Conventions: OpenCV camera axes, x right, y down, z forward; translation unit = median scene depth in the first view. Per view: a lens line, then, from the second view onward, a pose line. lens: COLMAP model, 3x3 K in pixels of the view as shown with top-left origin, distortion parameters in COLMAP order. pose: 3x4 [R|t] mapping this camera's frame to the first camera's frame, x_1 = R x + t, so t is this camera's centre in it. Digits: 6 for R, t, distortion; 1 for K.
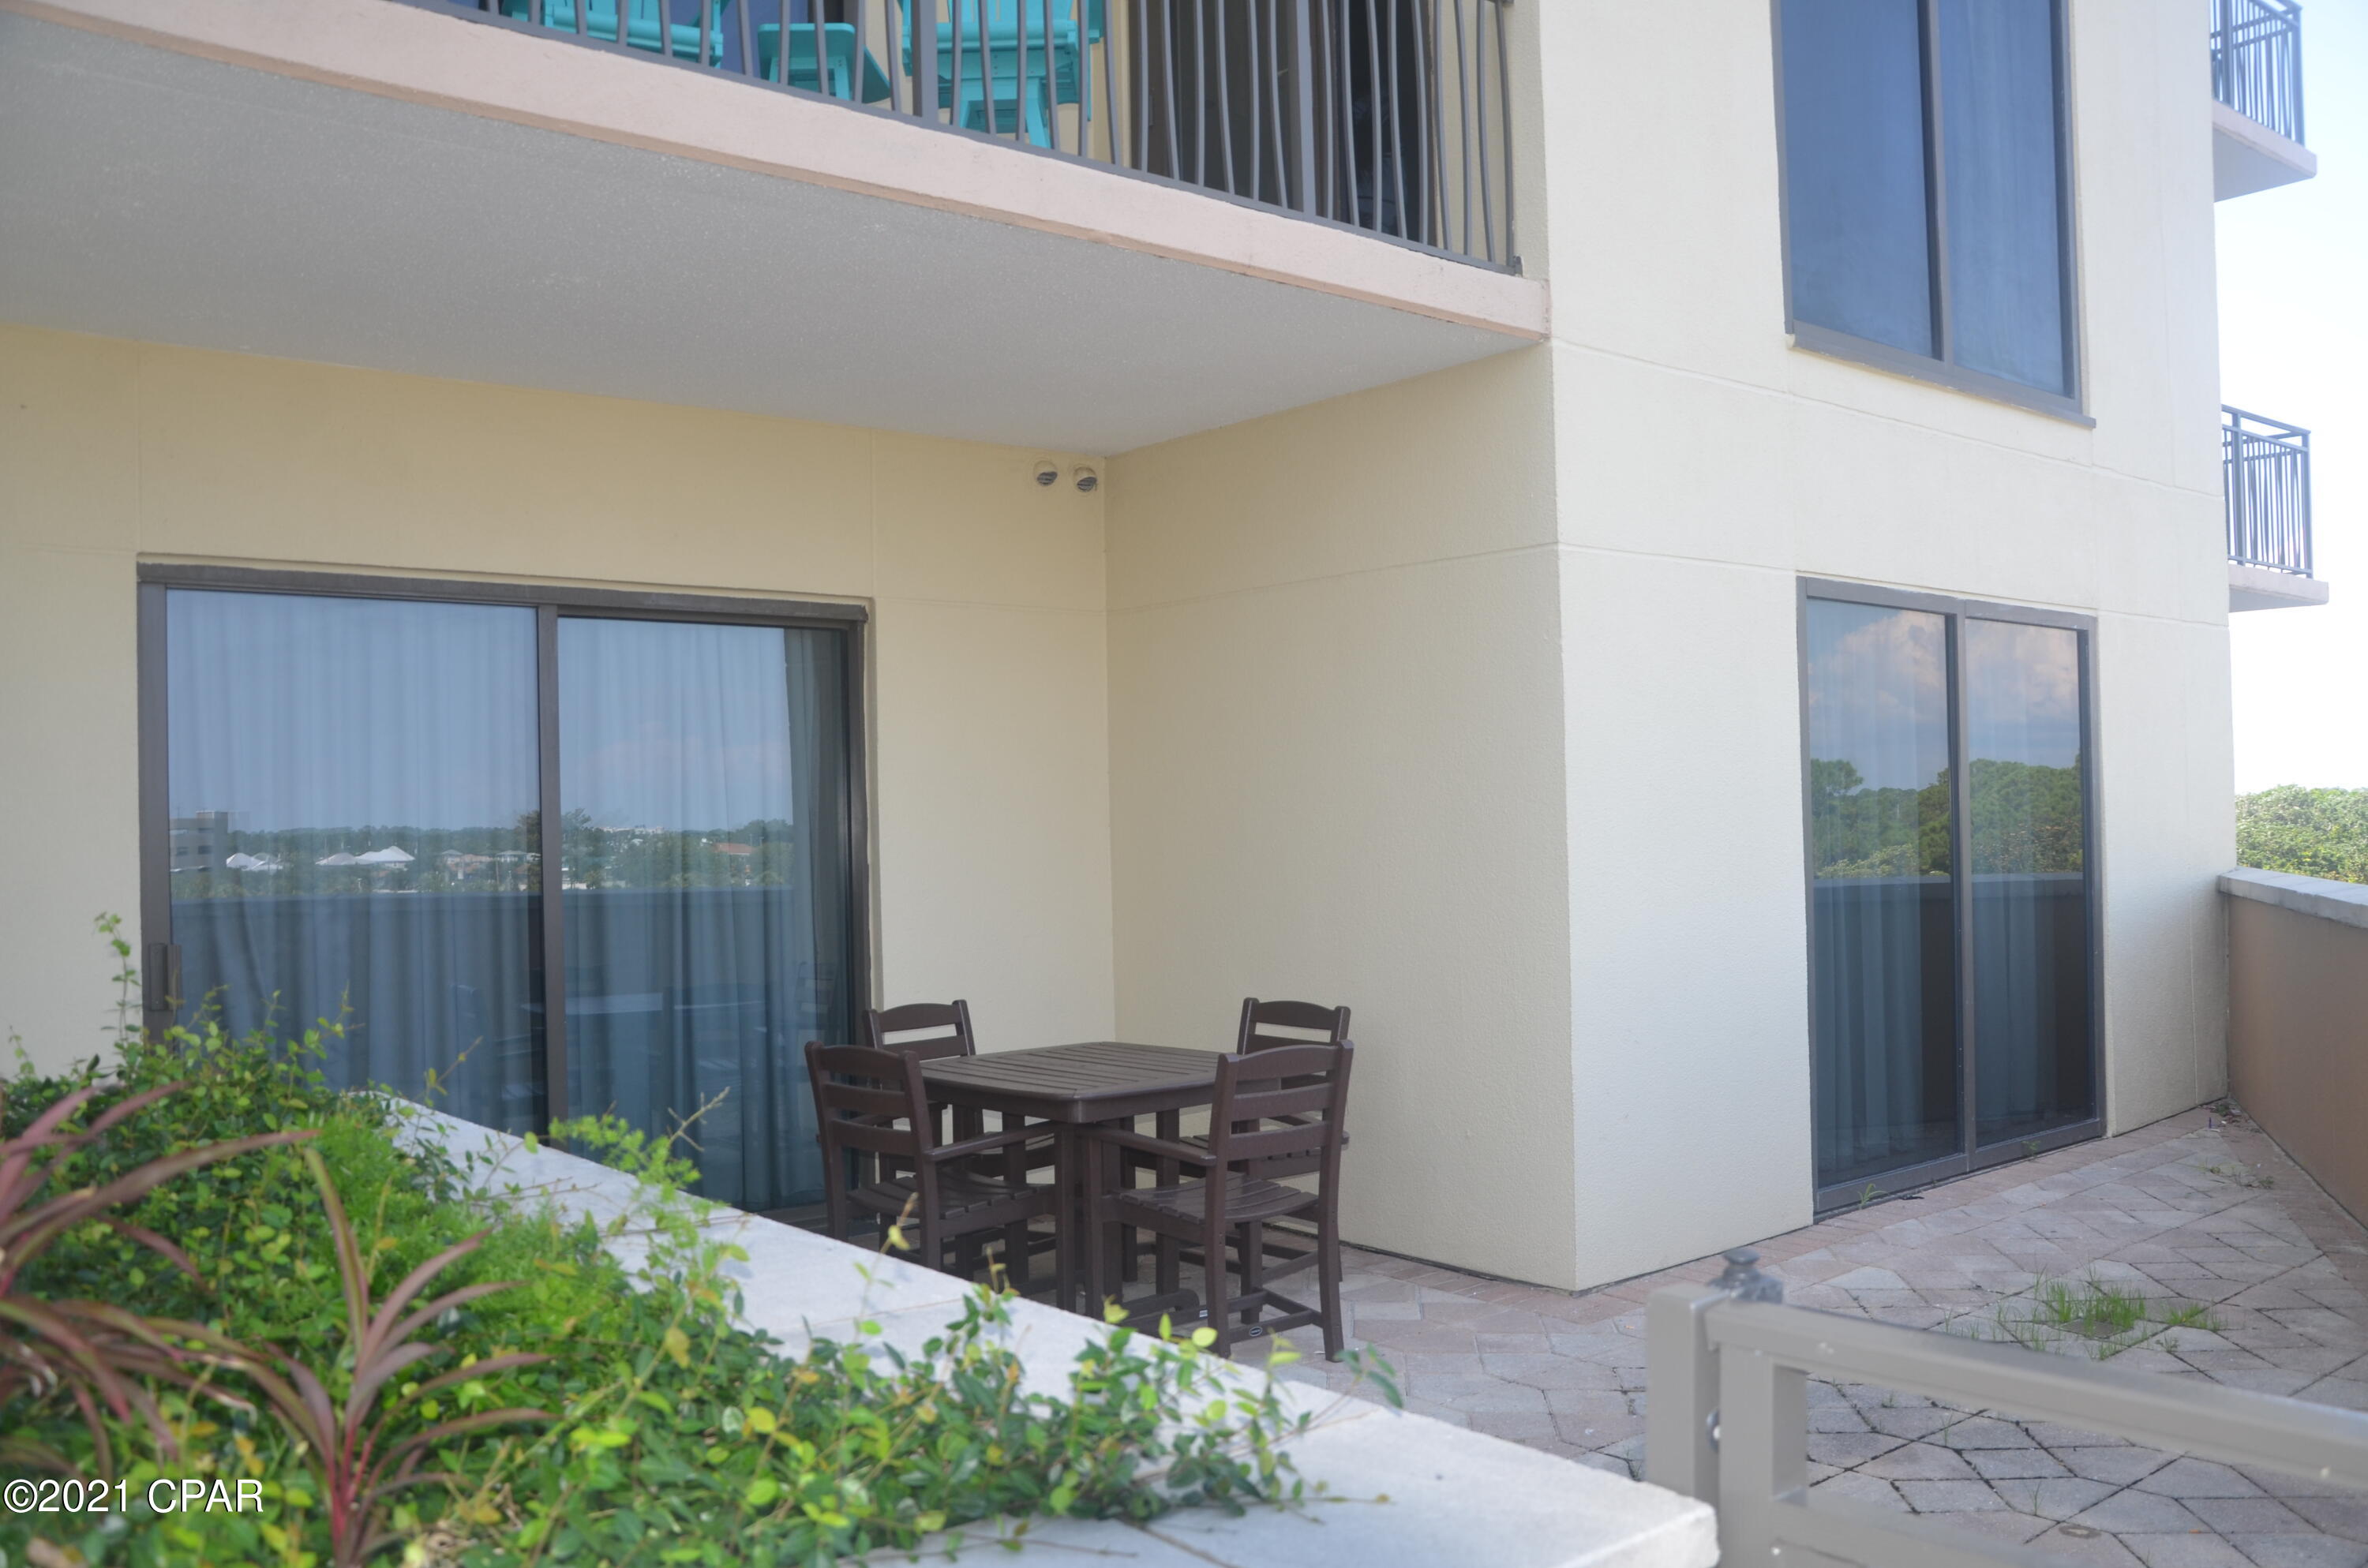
lens RADIAL K [[1953.7, 0, 1186.0], [0, 1953.7, 813.8], [0, 0, 1]] dist [-0.139757, 0.149470]
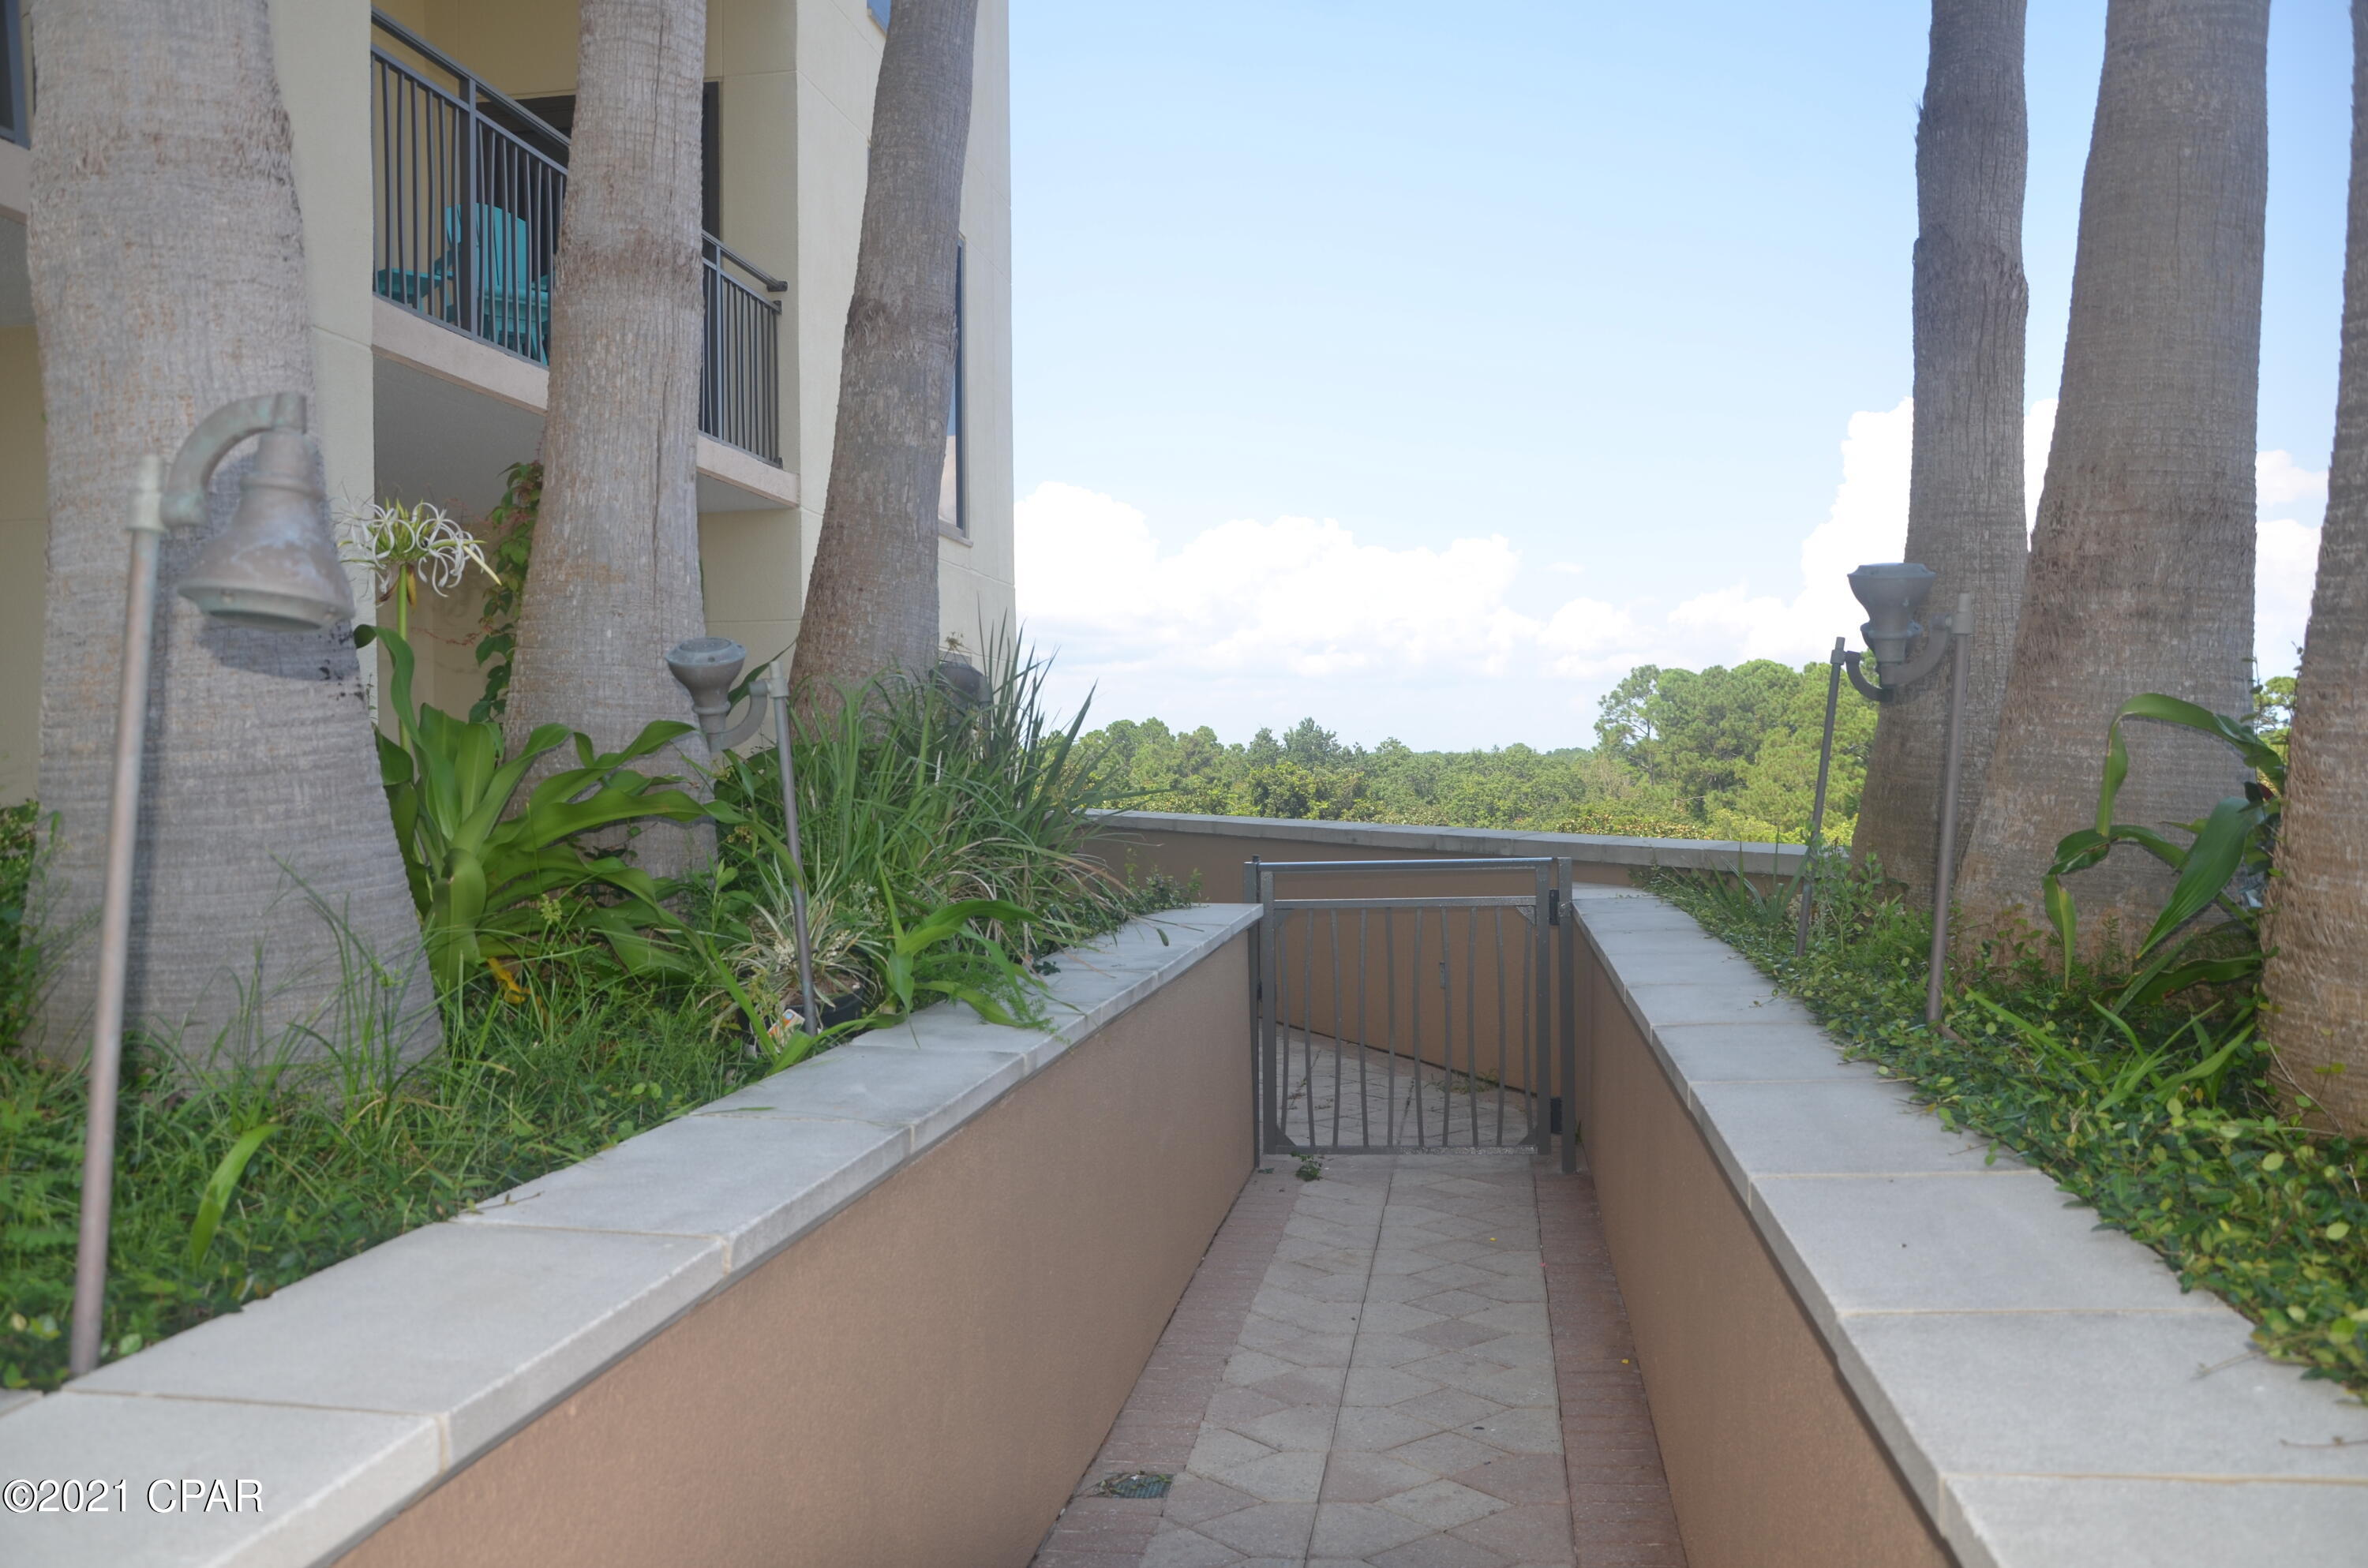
lens RADIAL K [[1953.7, 0, 1186.0], [0, 1953.7, 813.8], [0, 0, 1]] dist [-0.139757, 0.149470]
pose [[0.748253, -0.004134, 0.663401, -0.684788], [-0.007502, 0.999864, 0.014692, 0.013452], [-0.663371, -0.015970, 0.748120, -0.560566]]
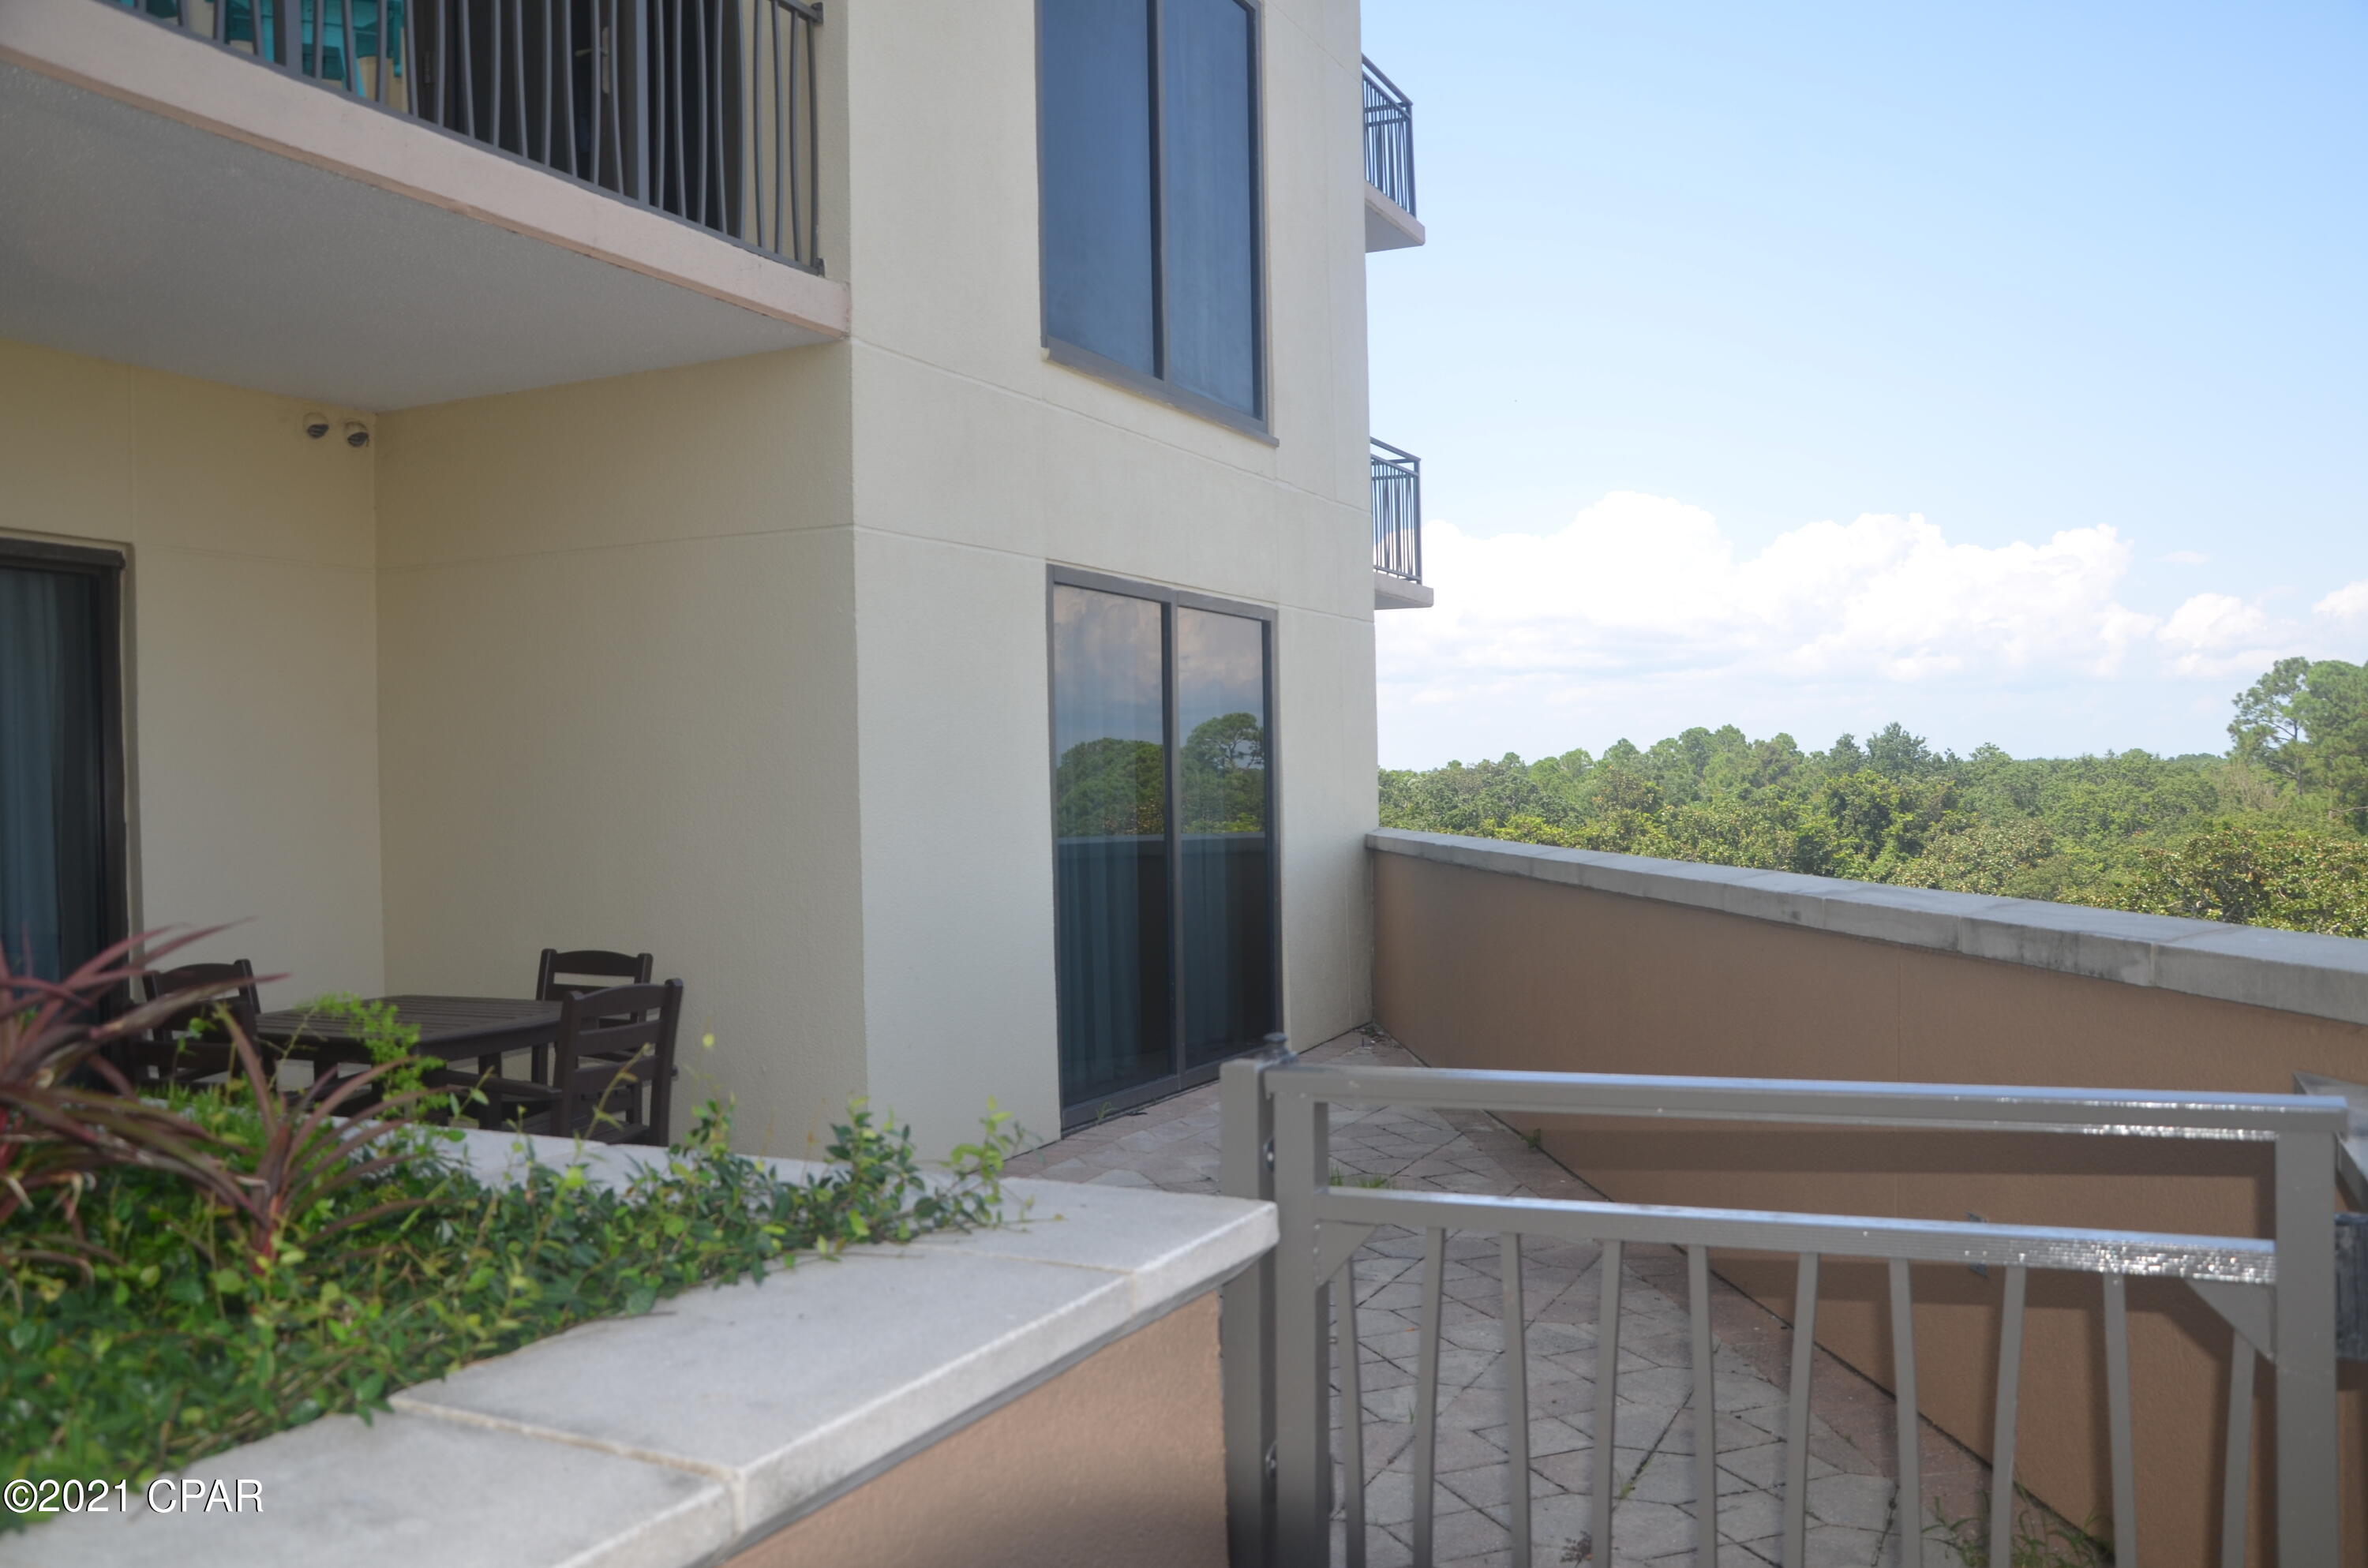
lens RADIAL K [[1953.7, 0, 1186.0], [0, 1953.7, 813.8], [0, 0, 1]] dist [-0.139757, 0.149470]
pose [[0.908154, -0.000712, 0.418636, -0.086823], [-0.004277, 0.999931, 0.010978, 0.009920], [-0.418615, -0.011760, 0.908088, -0.068776]]
